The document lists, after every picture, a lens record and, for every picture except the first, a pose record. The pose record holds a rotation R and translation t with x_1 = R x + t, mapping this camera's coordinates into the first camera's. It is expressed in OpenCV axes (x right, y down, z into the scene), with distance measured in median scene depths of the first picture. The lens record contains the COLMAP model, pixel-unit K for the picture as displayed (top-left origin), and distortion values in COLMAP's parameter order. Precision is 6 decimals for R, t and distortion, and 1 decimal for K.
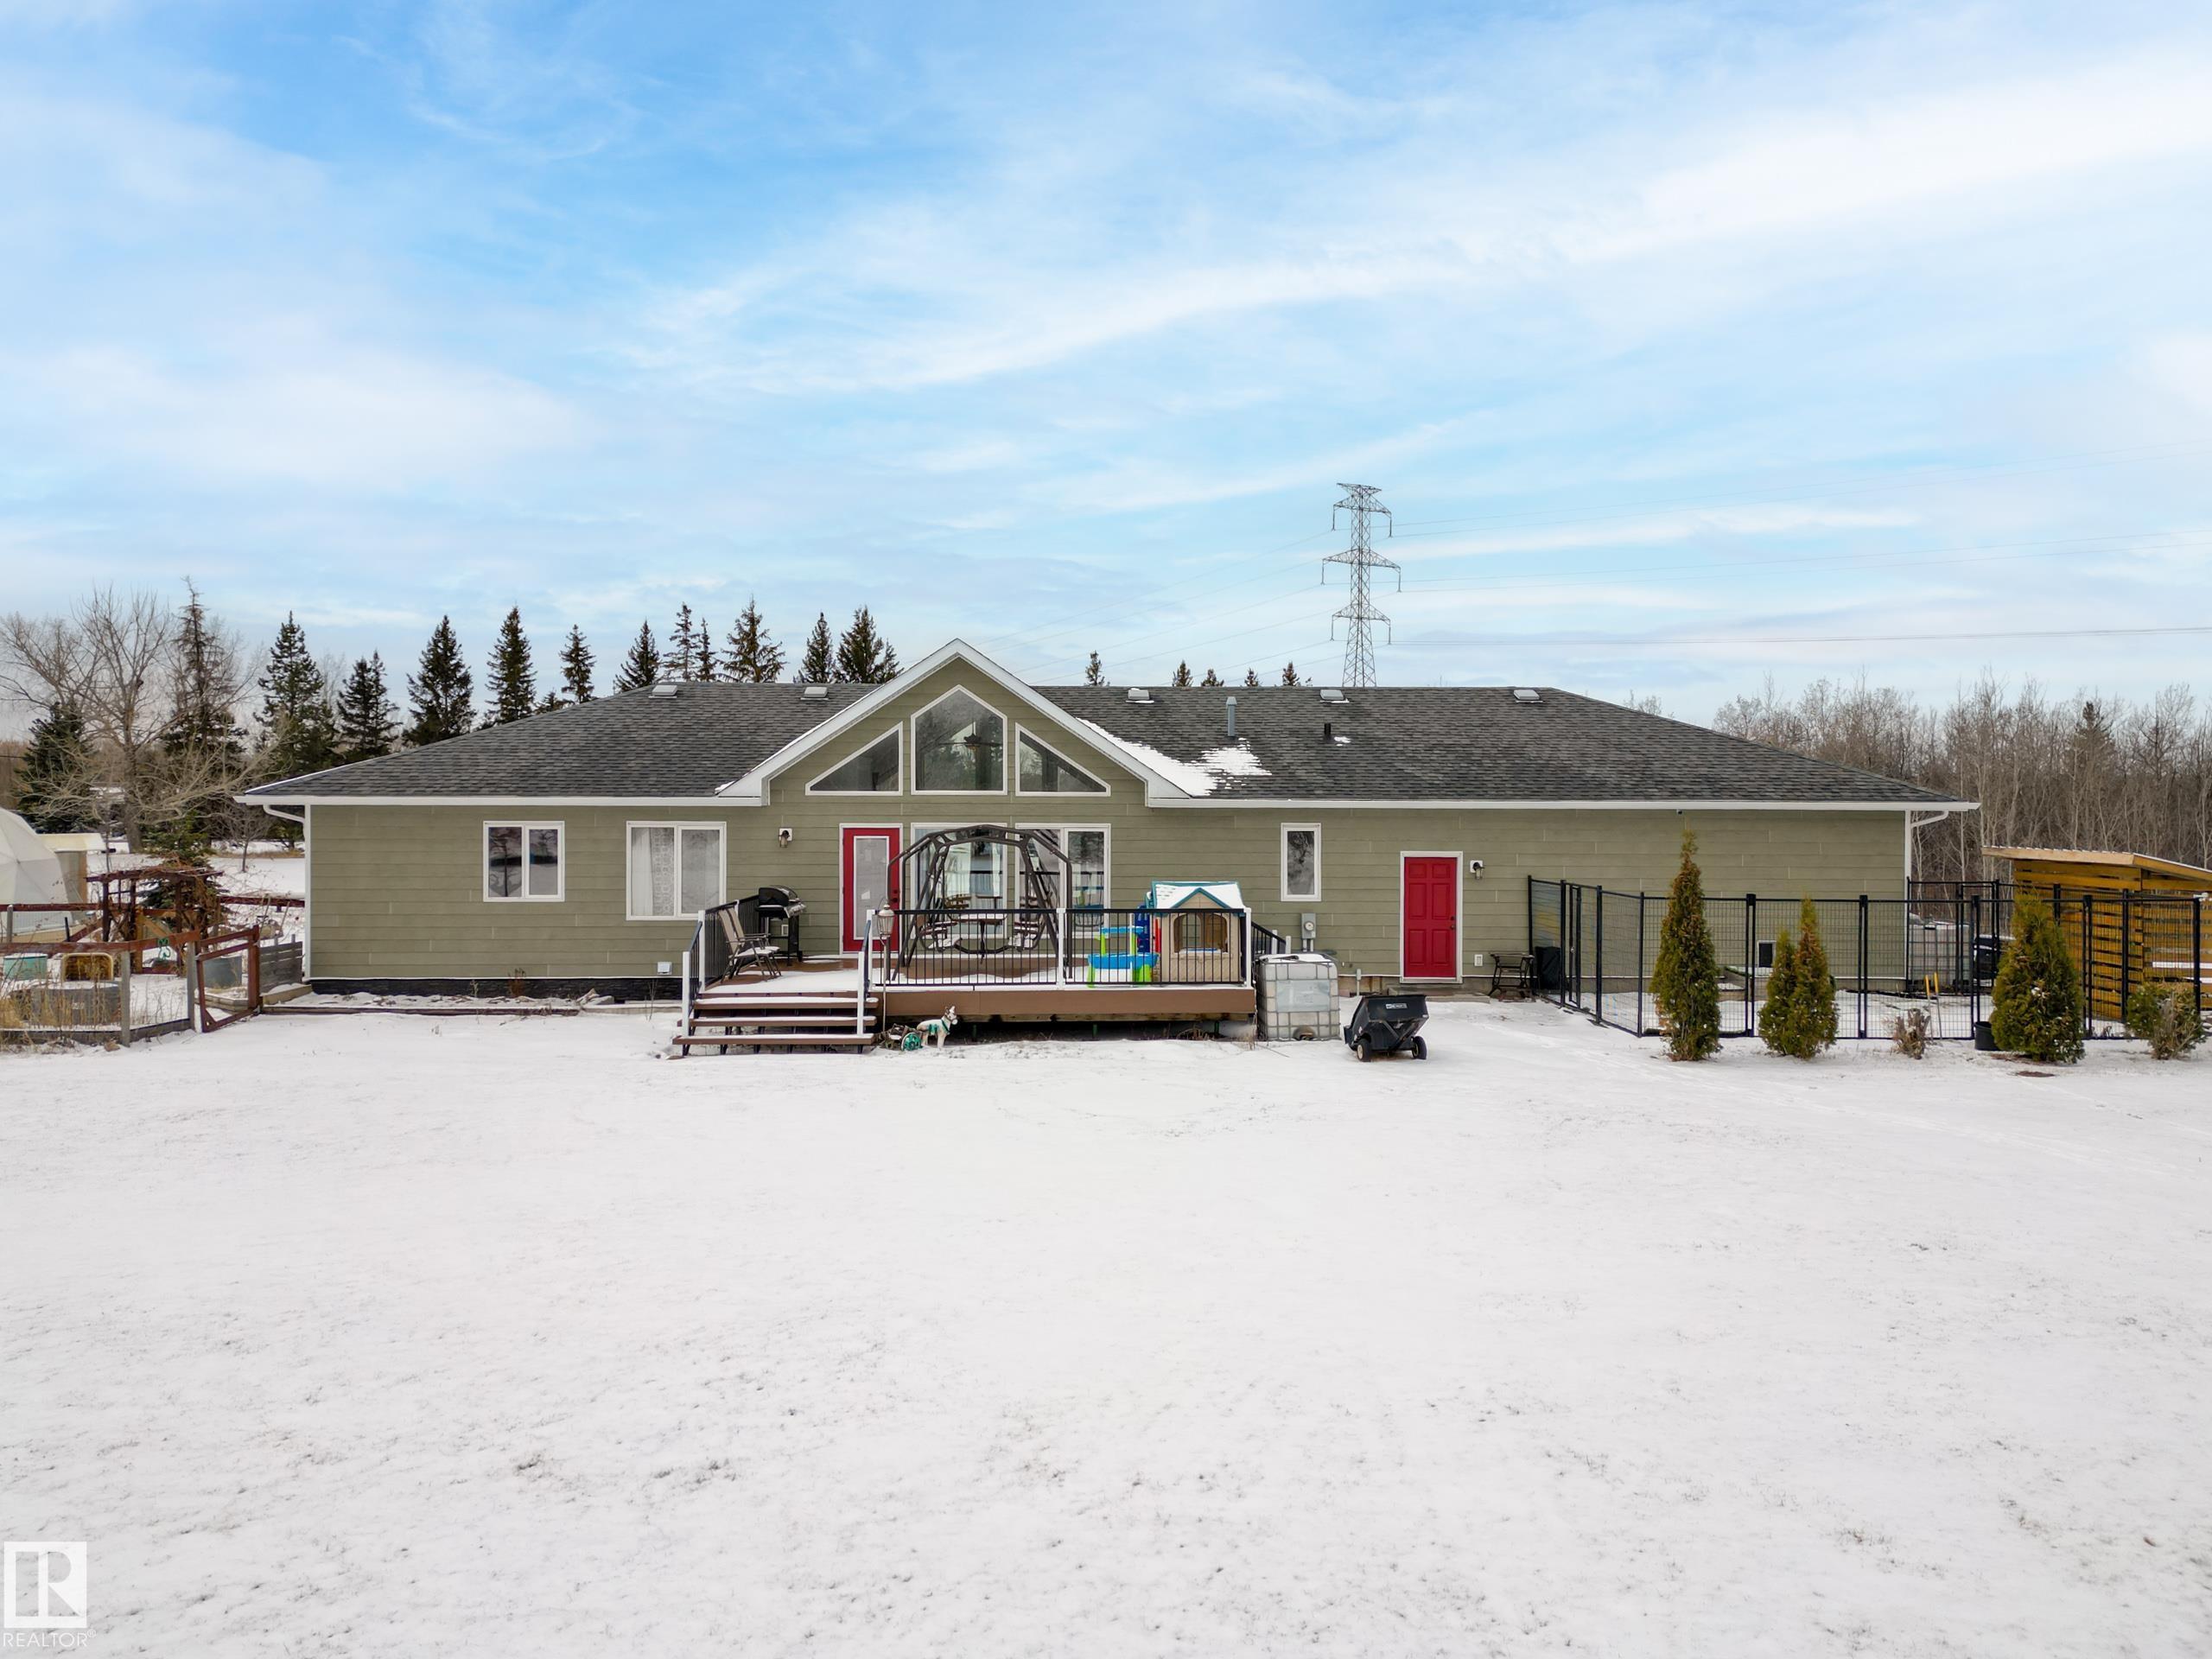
lens RADIAL K [[1416.2, 0, 1100.8], [0, 1416.2, 782.9], [0, 0, 1]] dist [0.077850, -0.066159]
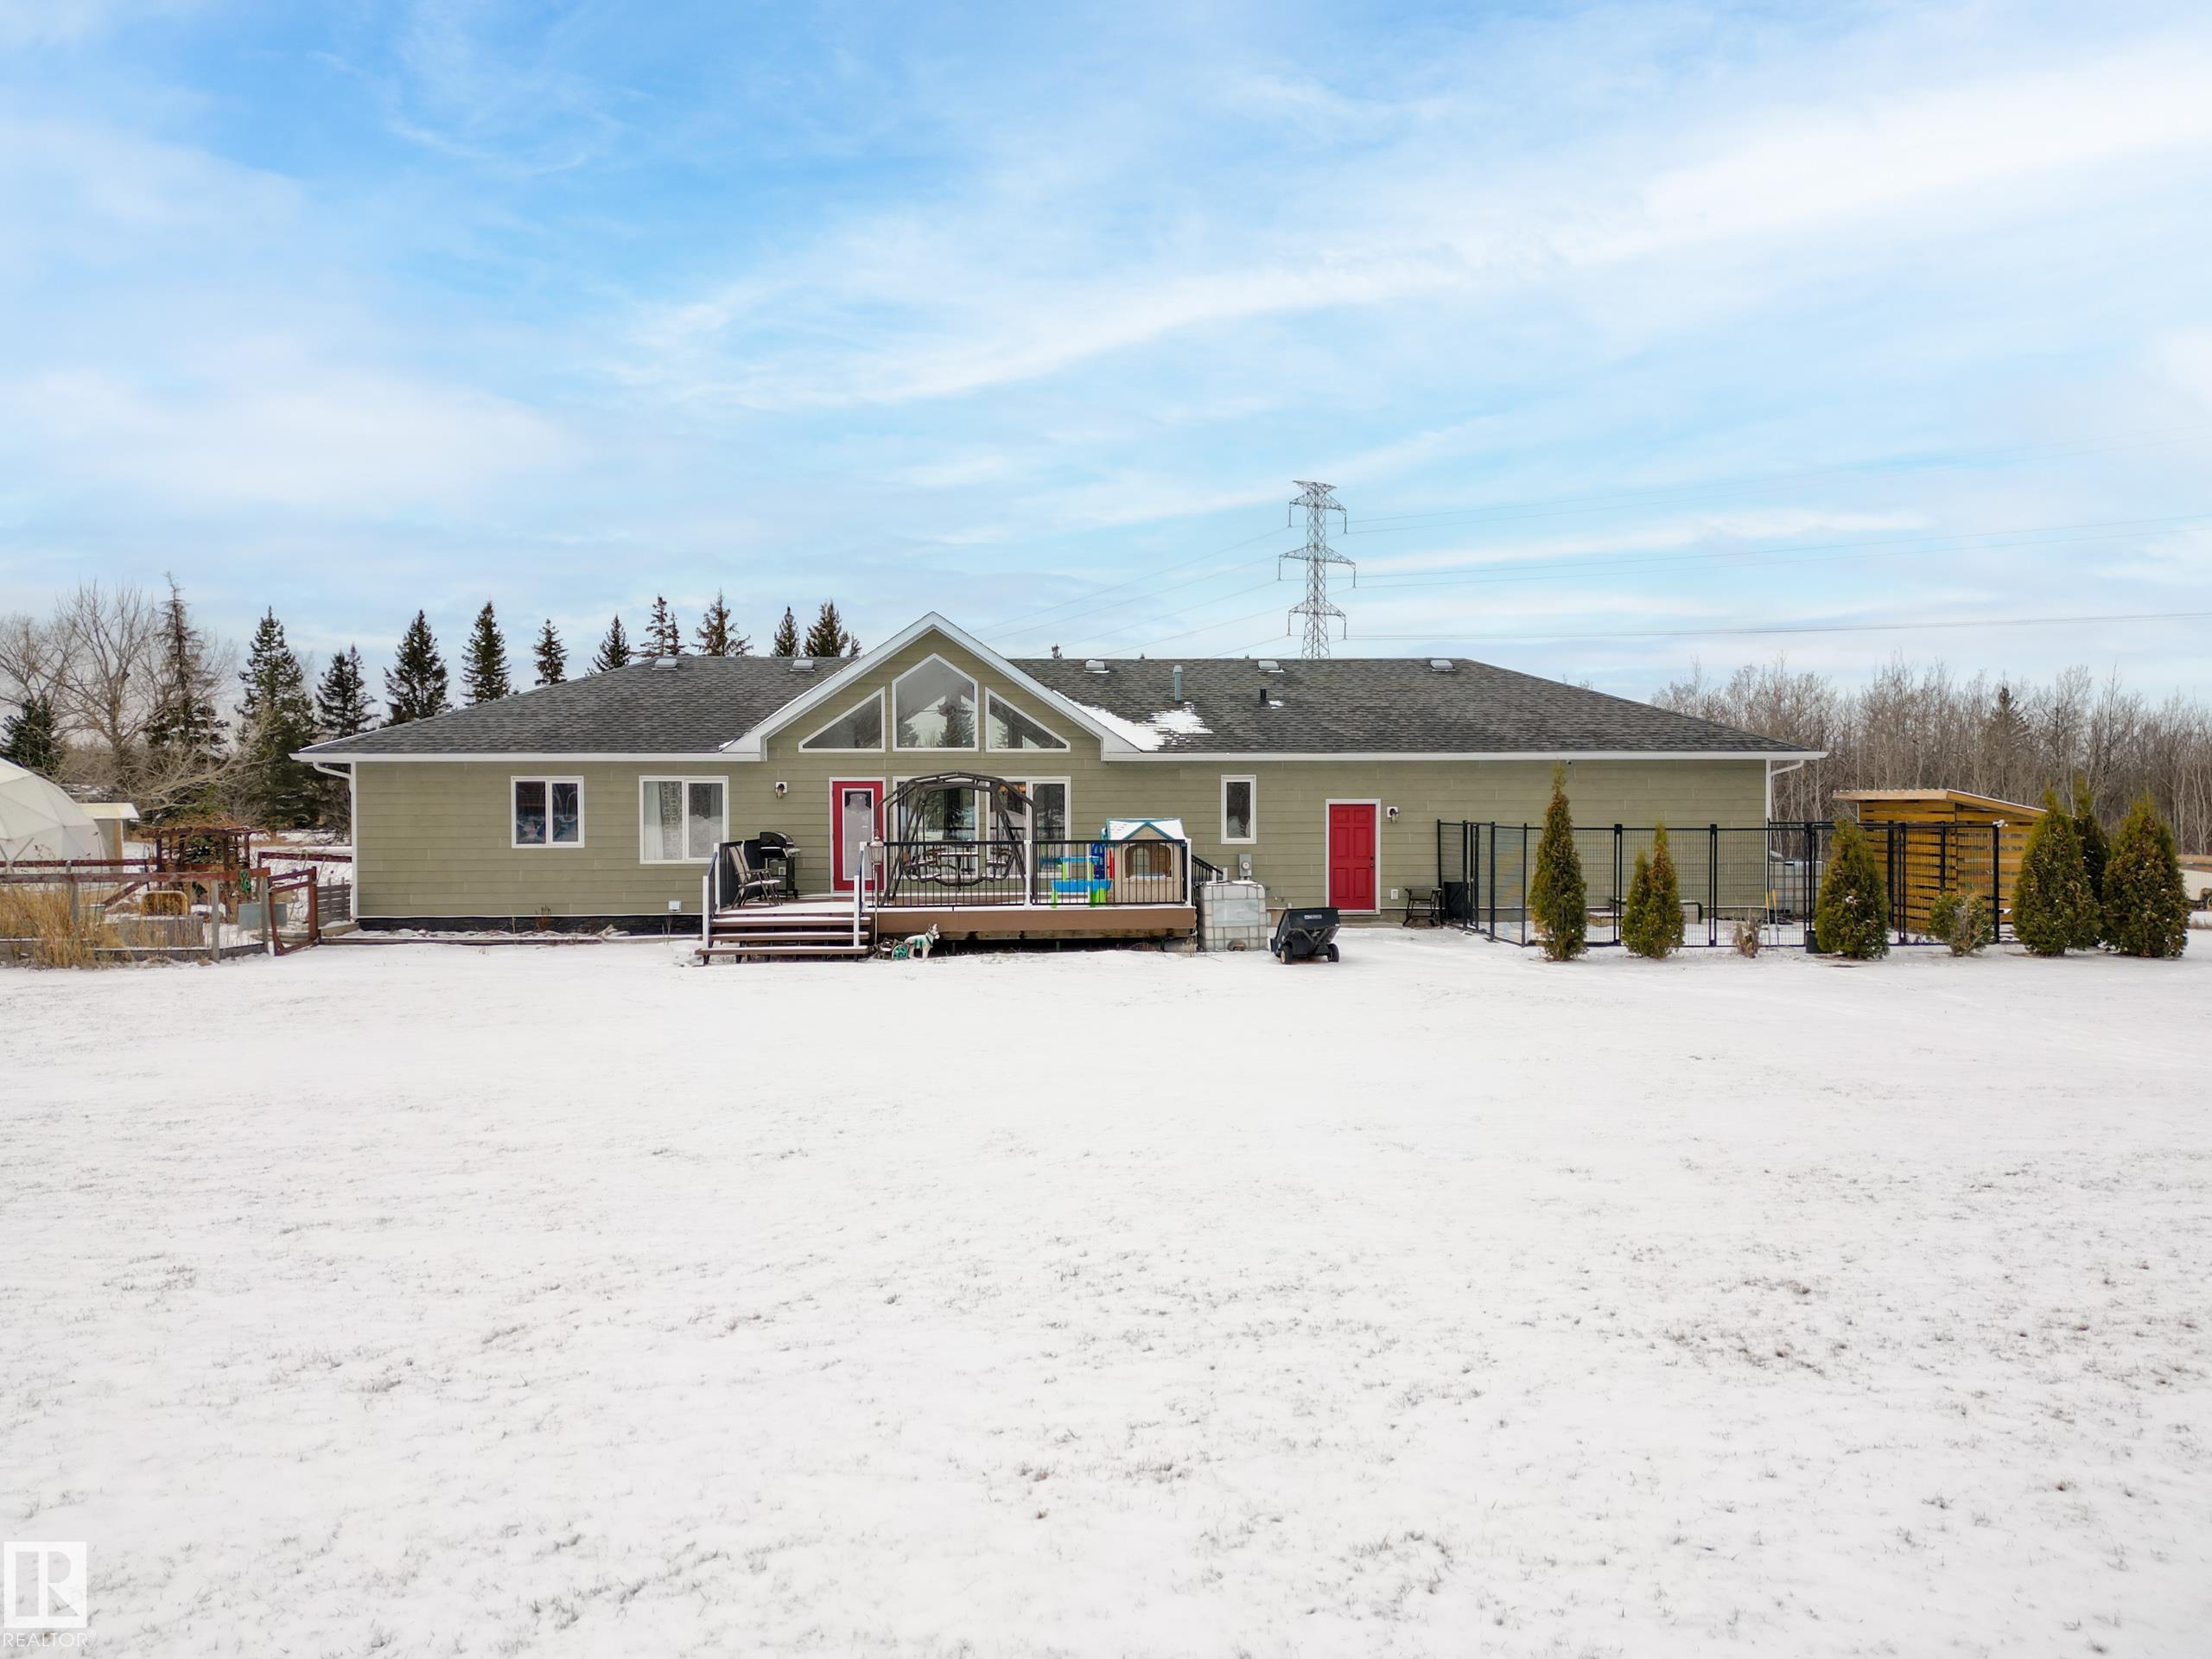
lens RADIAL K [[1535.6, 0, 1099.2], [0, 1535.6, 823.3], [0, 0, 1]] dist [0.091755, -0.104340]
pose [[0.999714, -0.007170, 0.022821, 0.001638], [0.007032, 0.999956, 0.006128, 0.058692], [-0.022864, -0.005966, 0.999721, -0.224338]]
